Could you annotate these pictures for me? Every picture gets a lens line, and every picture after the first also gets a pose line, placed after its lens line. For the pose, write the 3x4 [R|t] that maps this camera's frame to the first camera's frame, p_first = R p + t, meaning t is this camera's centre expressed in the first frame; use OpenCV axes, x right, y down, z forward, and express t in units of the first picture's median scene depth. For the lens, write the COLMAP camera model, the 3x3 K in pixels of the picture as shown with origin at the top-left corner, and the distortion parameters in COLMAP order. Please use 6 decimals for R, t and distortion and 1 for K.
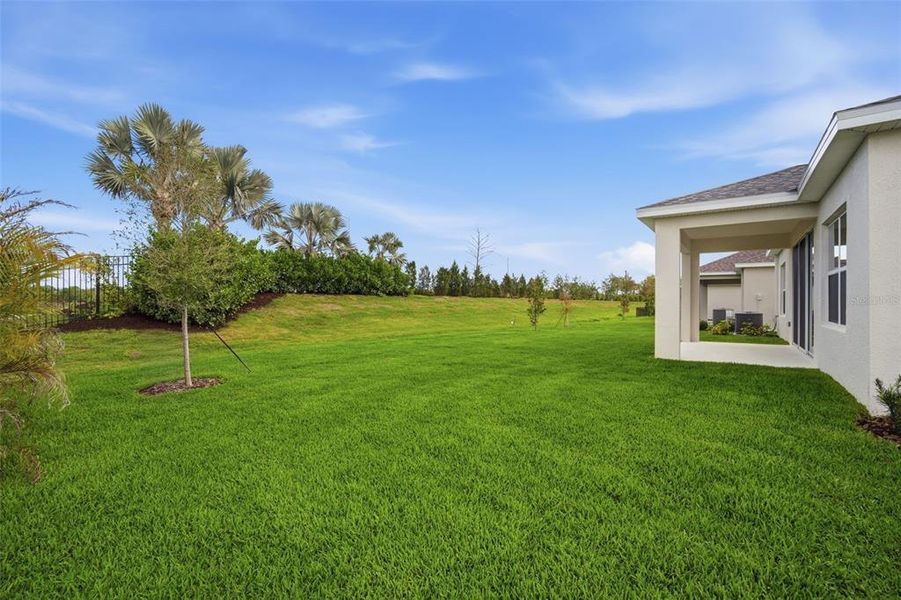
lens RADIAL K [[396.1, 0, 455.8], [0, 396.1, 298.8], [0, 0, 1]] dist [-0.002206, 0.000169]
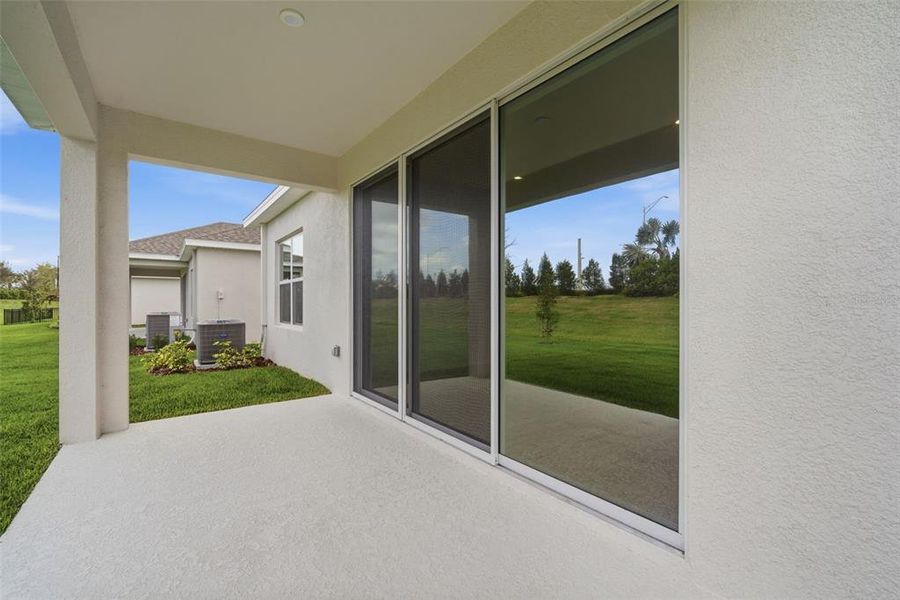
lens RADIAL K [[395.7, 0, 455.3], [0, 395.7, 298.8], [0, 0, 1]] dist [-0.002206, 0.000169]
pose [[0.304610, -0.010658, 0.952418, 0.239671], [0.001099, 0.999941, 0.010838, -0.002361], [-0.952477, -0.002255, 0.304603, 0.398255]]
